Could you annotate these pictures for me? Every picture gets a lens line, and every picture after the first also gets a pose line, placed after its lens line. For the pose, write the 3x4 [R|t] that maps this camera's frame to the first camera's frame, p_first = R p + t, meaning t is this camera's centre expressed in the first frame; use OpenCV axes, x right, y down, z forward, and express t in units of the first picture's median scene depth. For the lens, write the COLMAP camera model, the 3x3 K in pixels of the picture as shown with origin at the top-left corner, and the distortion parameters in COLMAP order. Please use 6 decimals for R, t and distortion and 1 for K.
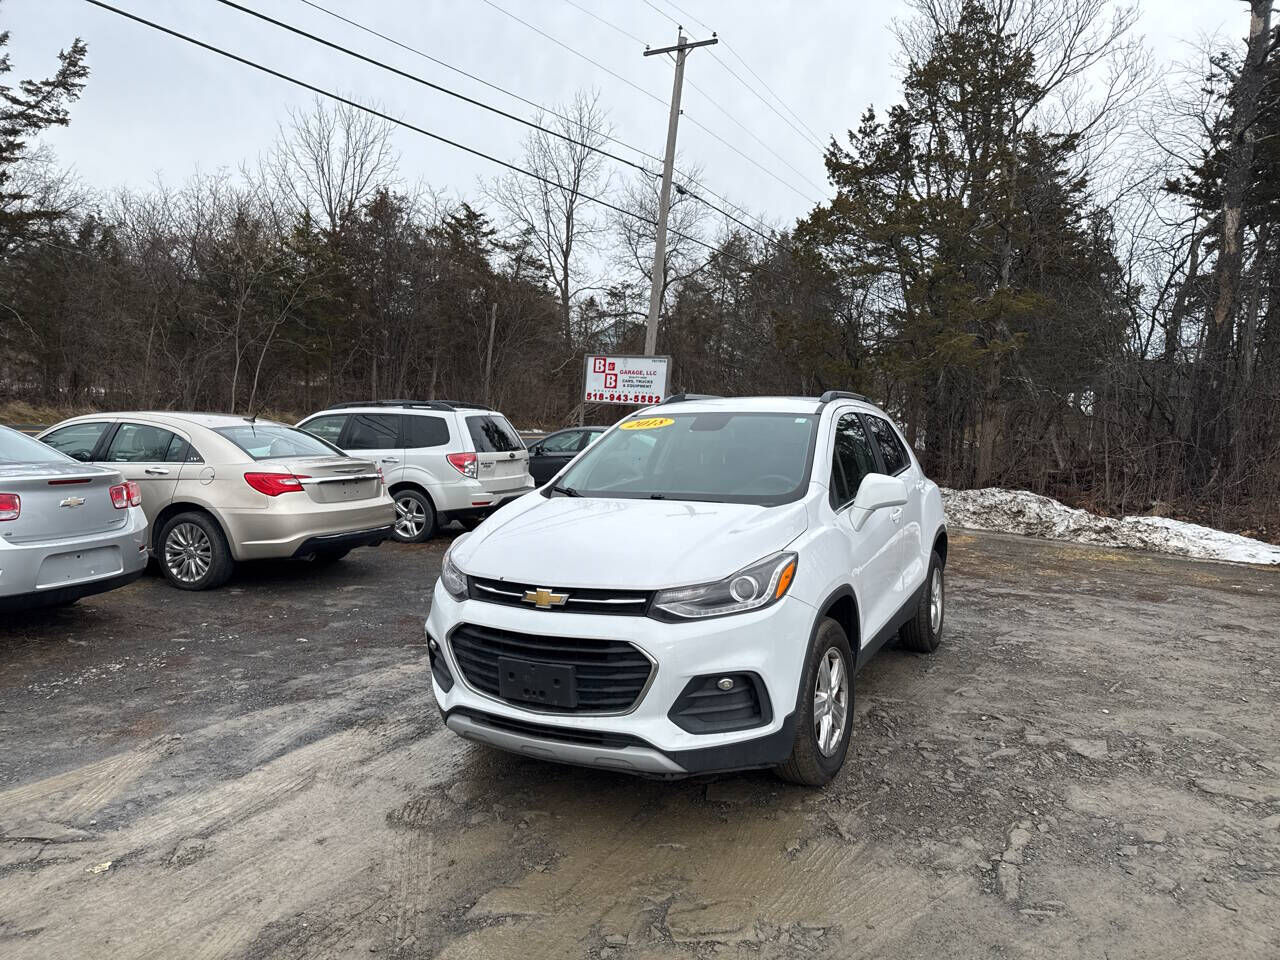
lens RADIAL K [[874.9, 0, 657.1], [0, 874.9, 489.7], [0, 0, 1]] dist [0.047154, -0.048404]
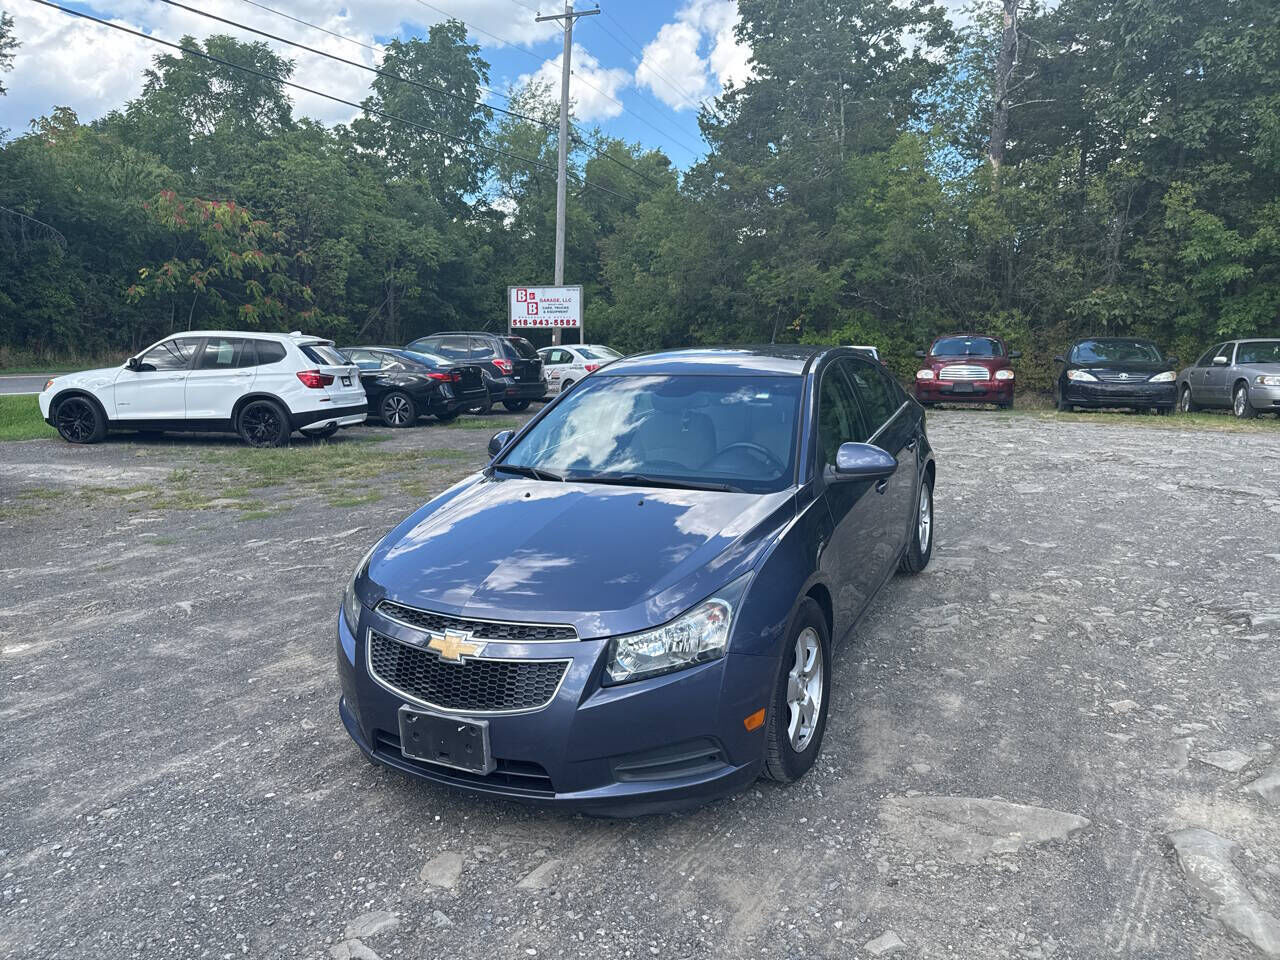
lens RADIAL K [[874.9, 0, 640.9], [0, 874.9, 486.8], [0, 0, 1]] dist [0.047154, -0.048404]
pose [[0.988317, -0.077265, 0.131379, -0.084697], [0.065961, 0.993906, 0.088321, 0.023982], [-0.137402, -0.078623, 0.987390, -0.239892]]
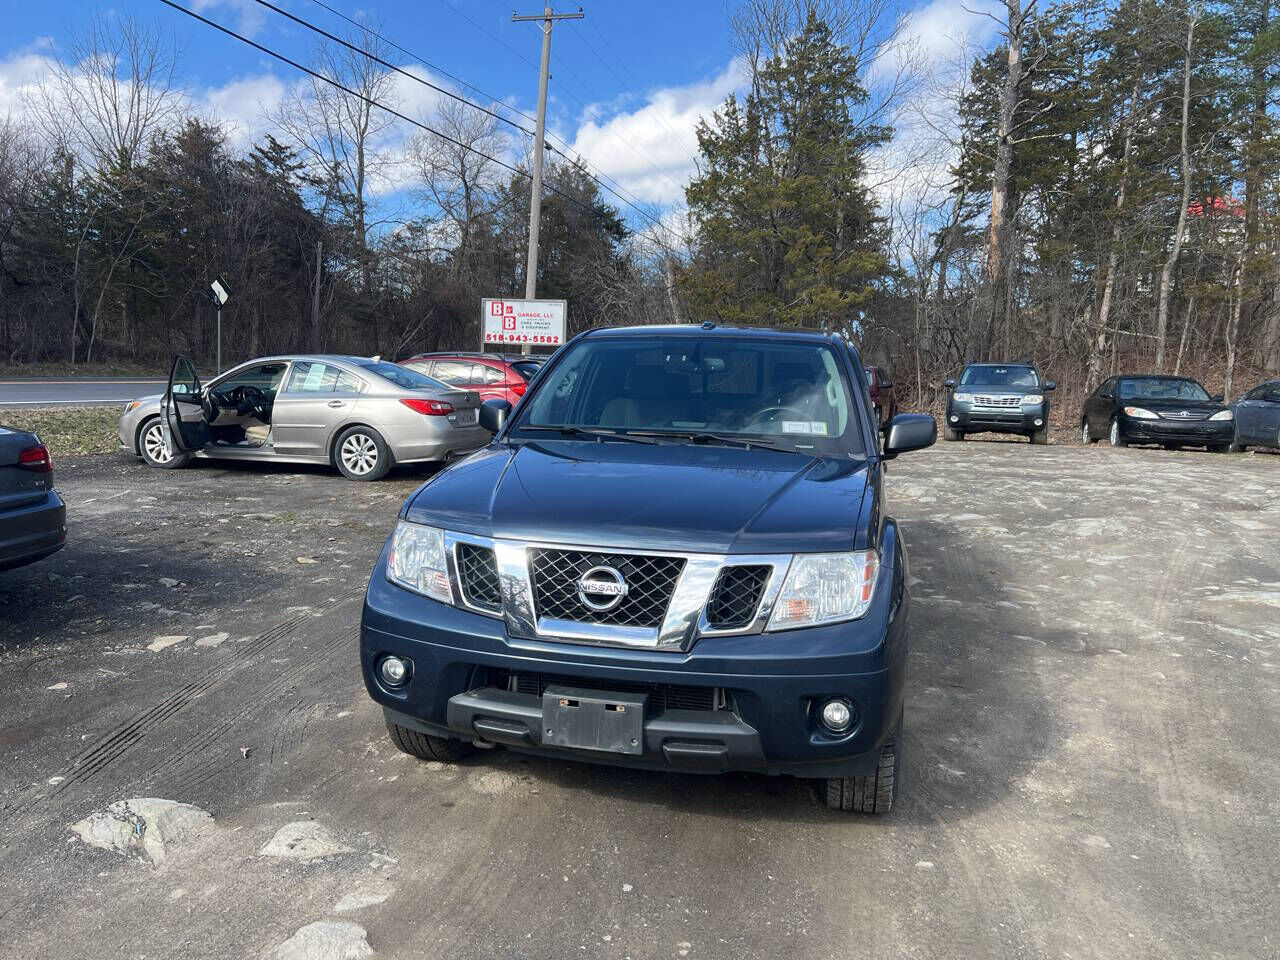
lens RADIAL K [[938.5, 0, 642.3], [0, 938.5, 481.9], [0, 0, 1]] dist [0.035757, -0.033574]
pose [[0.964122, -0.058276, 0.258985, -0.216208], [0.044241, 0.997236, 0.059696, 0.014558], [-0.261748, -0.046096, 0.964035, -0.216603]]
